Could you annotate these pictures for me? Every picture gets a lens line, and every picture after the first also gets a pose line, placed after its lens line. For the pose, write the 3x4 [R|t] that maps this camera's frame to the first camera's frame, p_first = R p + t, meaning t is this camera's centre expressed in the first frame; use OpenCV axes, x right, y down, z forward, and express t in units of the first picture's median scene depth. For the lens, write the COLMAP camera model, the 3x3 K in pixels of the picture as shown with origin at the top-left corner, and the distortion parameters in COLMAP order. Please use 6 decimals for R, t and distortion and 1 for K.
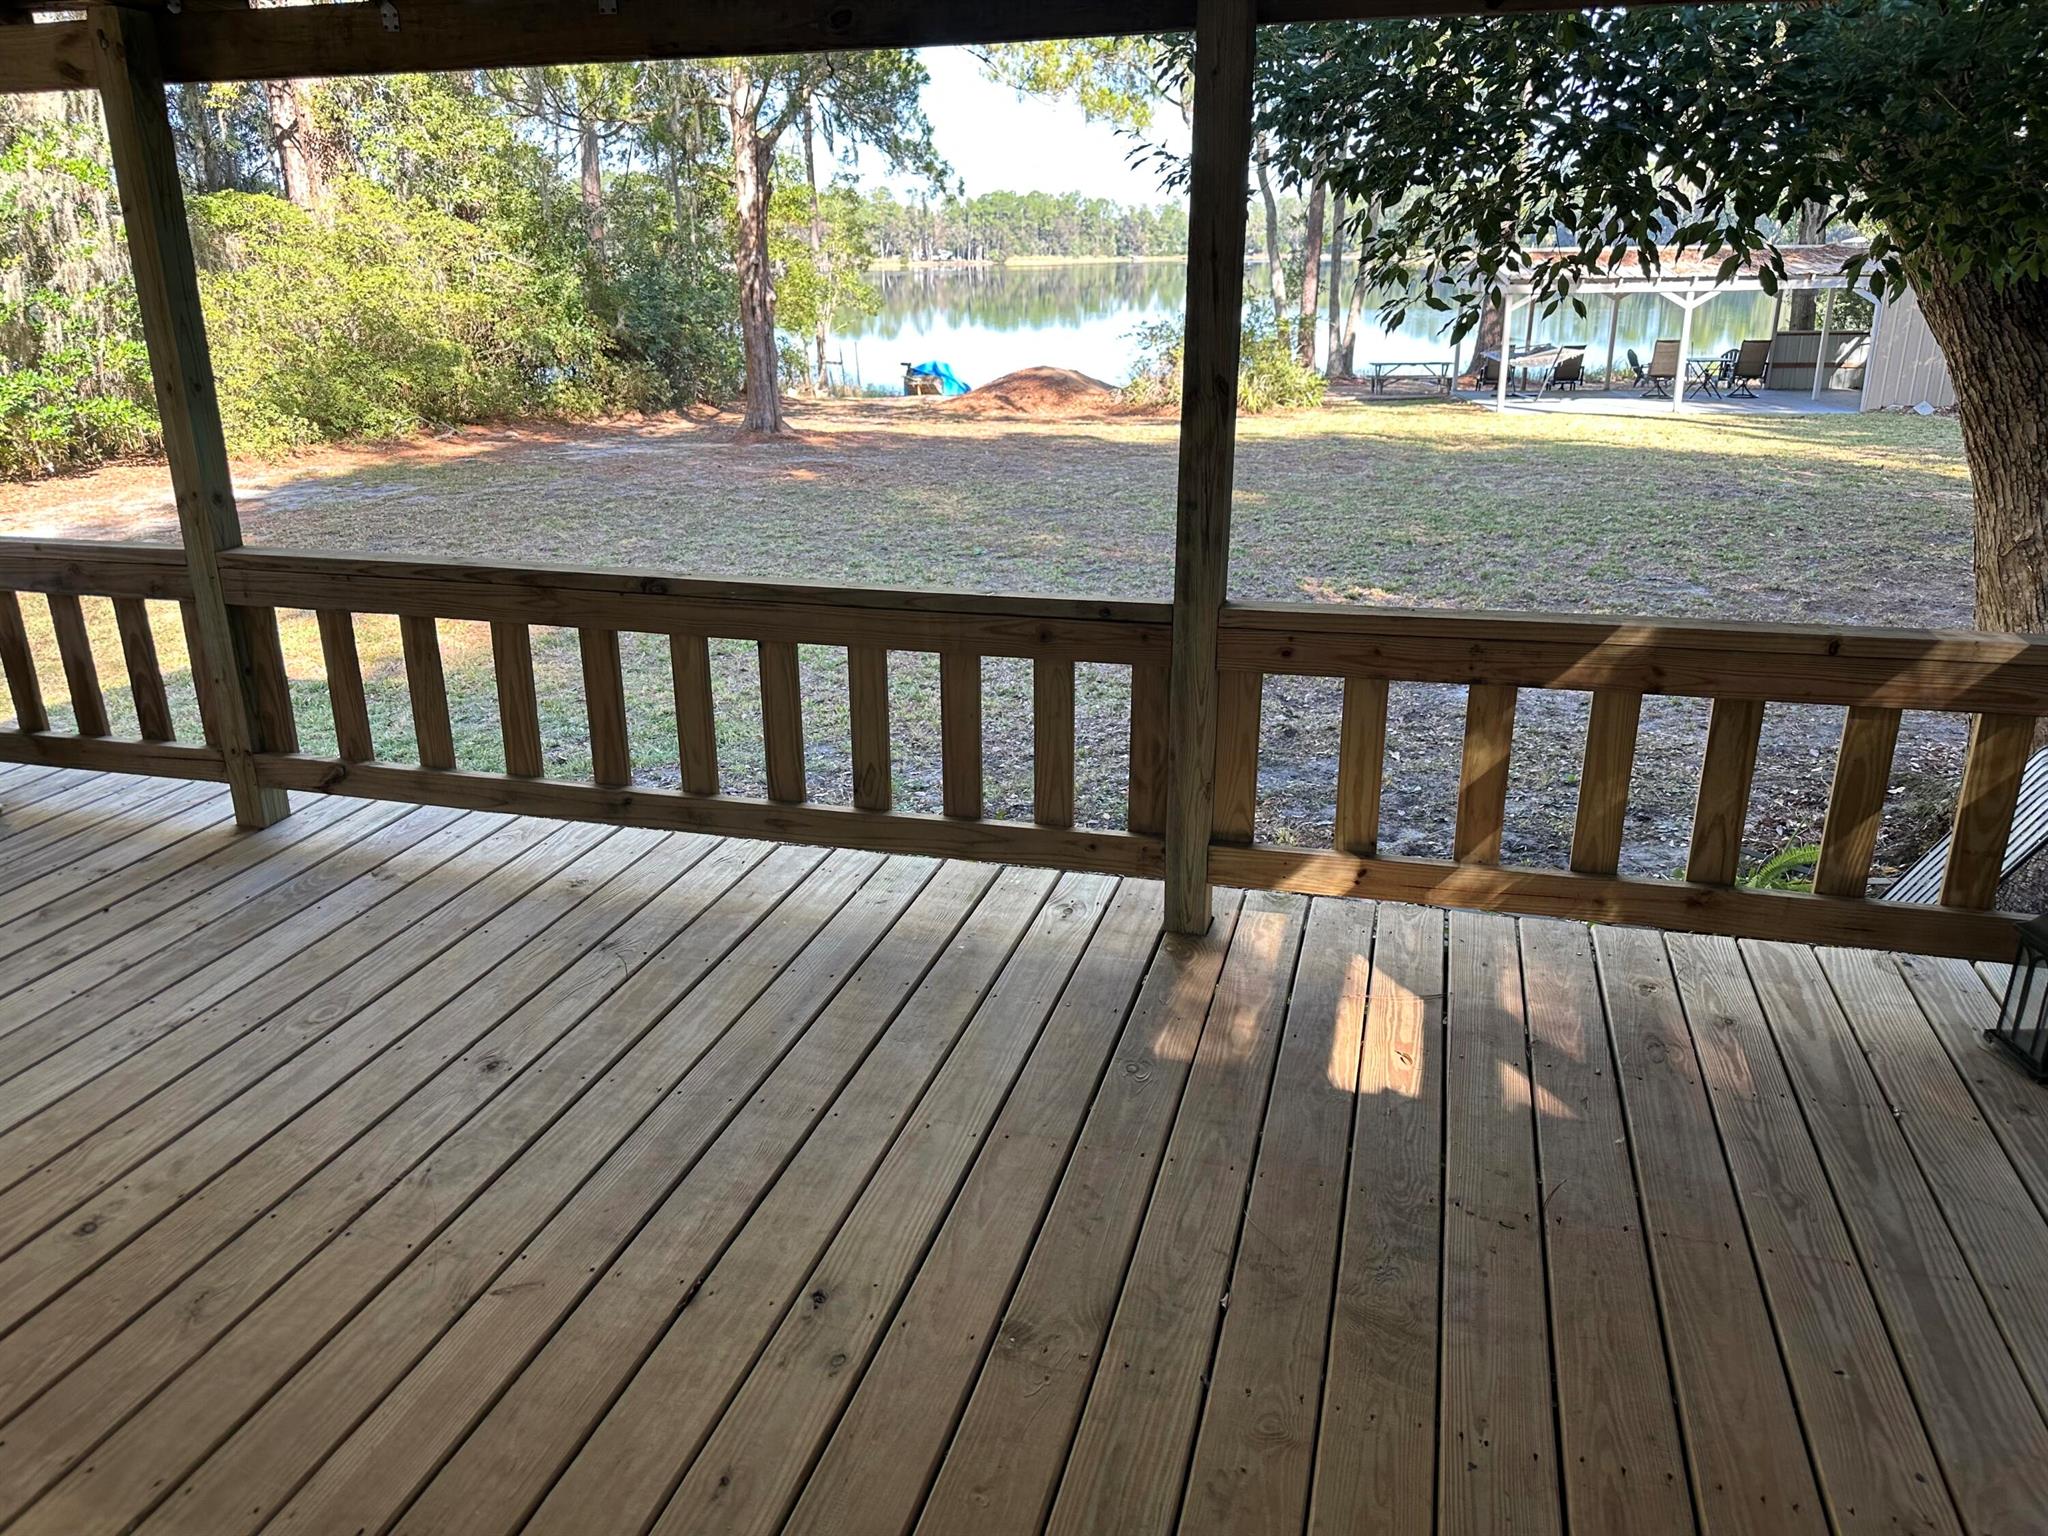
lens RADIAL K [[1448.9, 0, 1024.9], [0, 1448.9, 753.2], [0, 0, 1]] dist [0.016478, -0.026514]
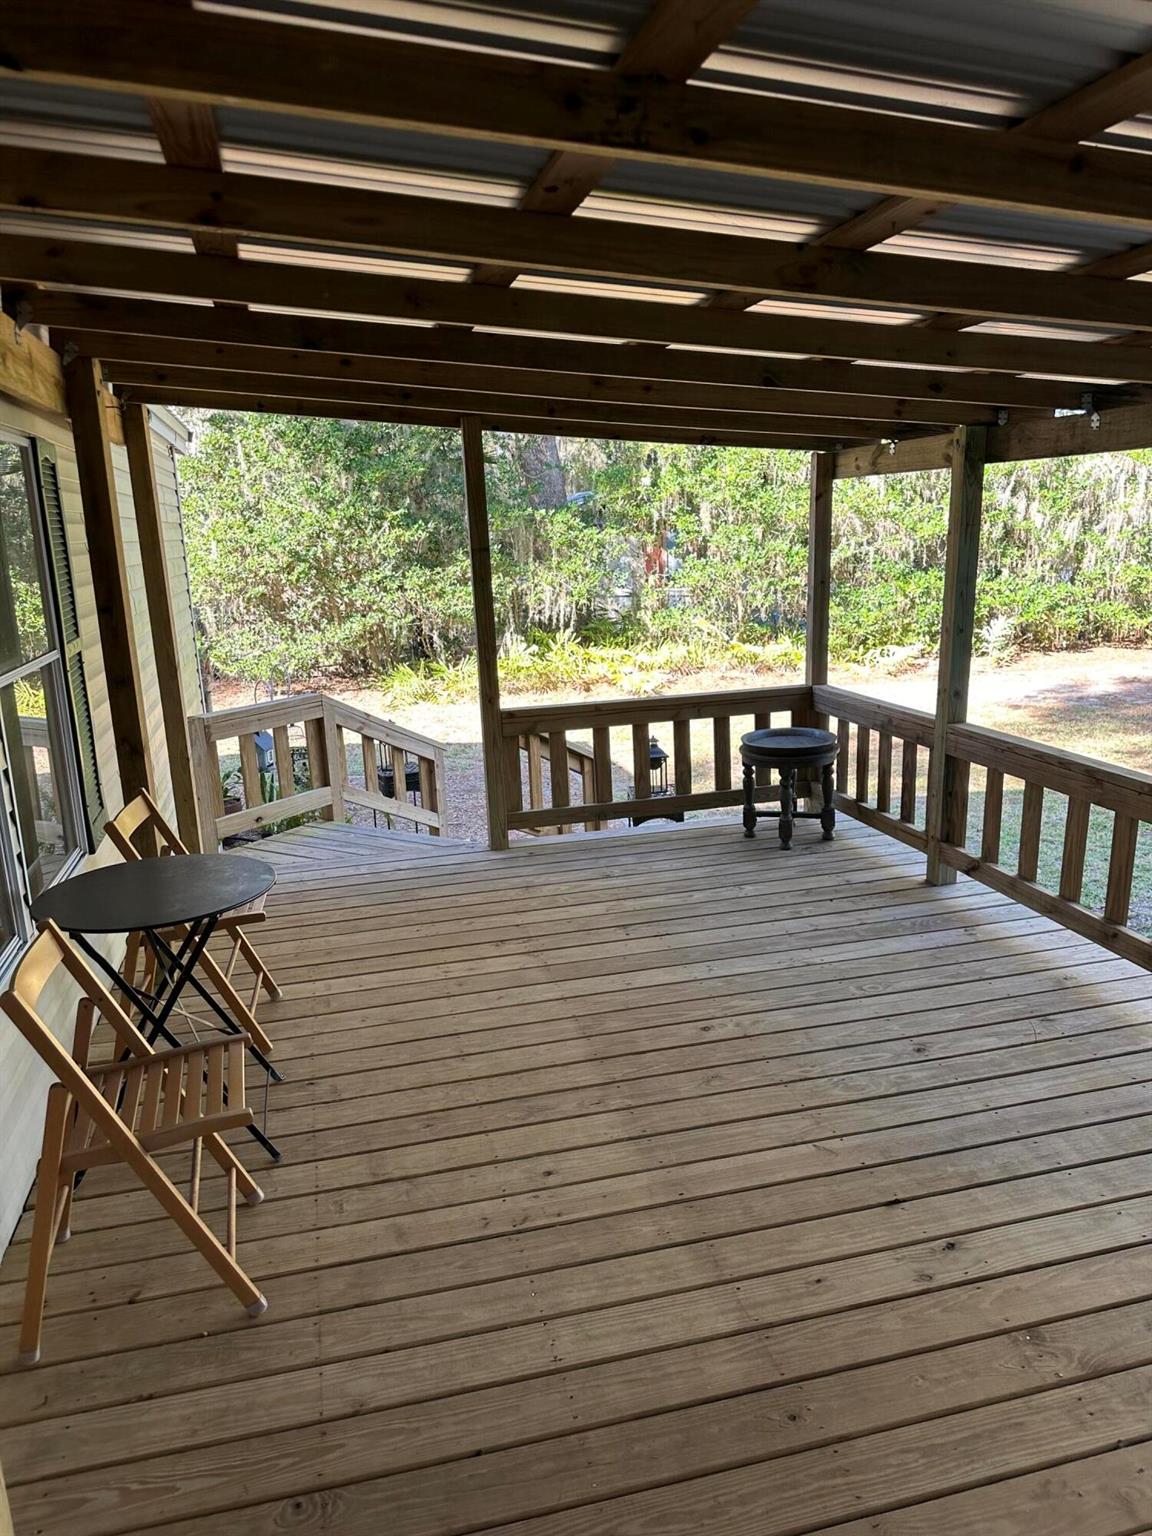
lens RADIAL K [[1086.6, 0, 578.4], [0, 1086.6, 781.2], [0, 0, 1]] dist [0.016478, -0.026514]
pose [[0.478612, 0.197936, -0.855425, 0.344694], [-0.251416, 0.964359, 0.082475, -0.067087], [0.841261, 0.175594, 0.511318, -0.026274]]
